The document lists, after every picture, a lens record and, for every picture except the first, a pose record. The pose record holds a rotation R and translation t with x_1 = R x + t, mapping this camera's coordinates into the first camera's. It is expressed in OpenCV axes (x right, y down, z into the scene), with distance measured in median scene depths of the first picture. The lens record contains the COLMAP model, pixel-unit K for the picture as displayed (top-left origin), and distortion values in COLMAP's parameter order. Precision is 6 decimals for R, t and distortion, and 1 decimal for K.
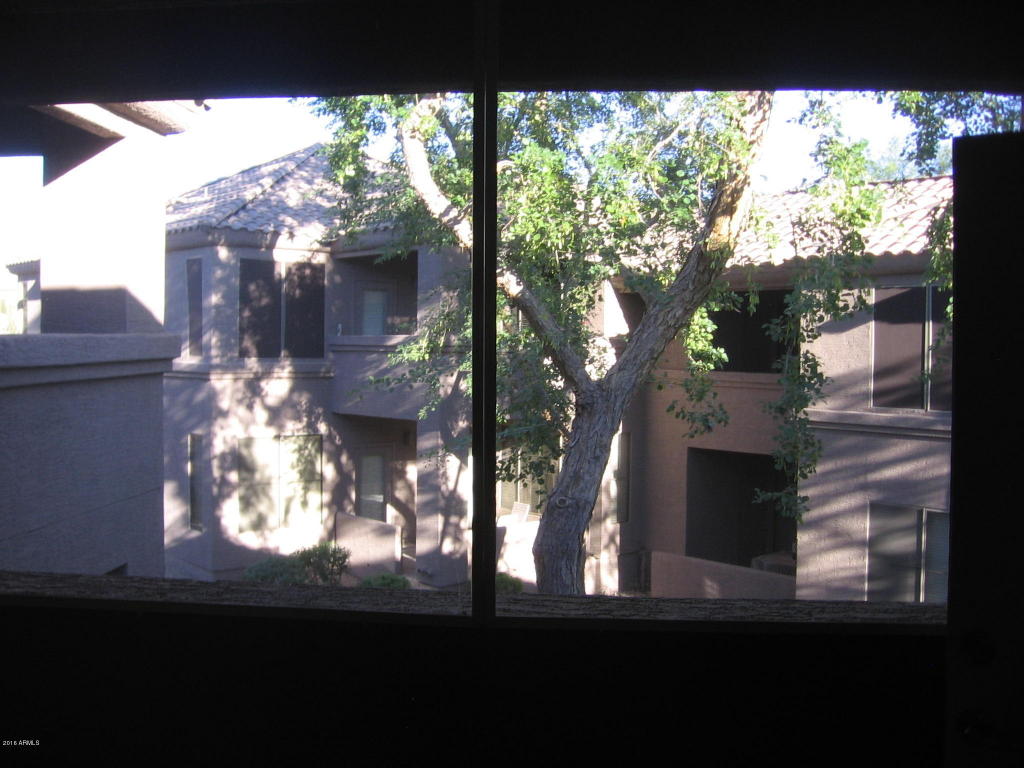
lens RADIAL K [[1084.9, 0, 511.8], [0, 1084.9, 383.2], [0, 0, 1]] dist [-0.112401, 0.000000]
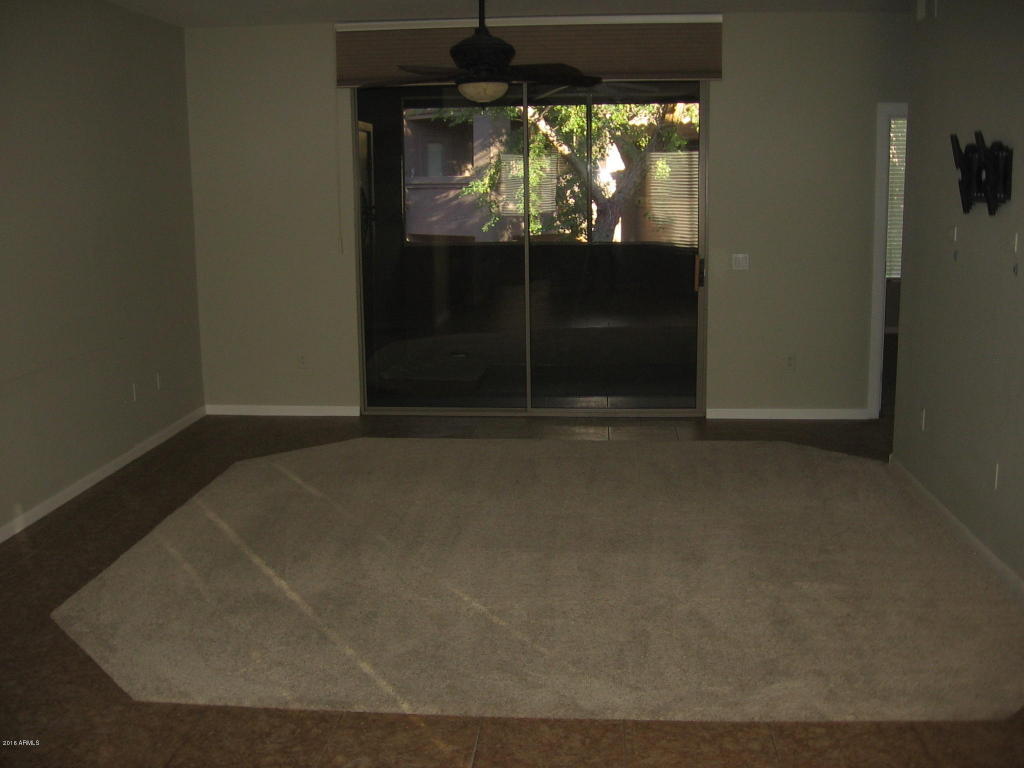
lens RADIAL K [[1084.9, 0, 512.2], [0, 1084.9, 384.2], [0, 0, 1]] dist [-0.112401, 0.000000]
pose [[0.999757, -0.021965, -0.001695, -0.099543], [0.021970, 0.988342, 0.150657, 0.032060], [-0.001634, -0.150658, 0.988585, -1.003093]]
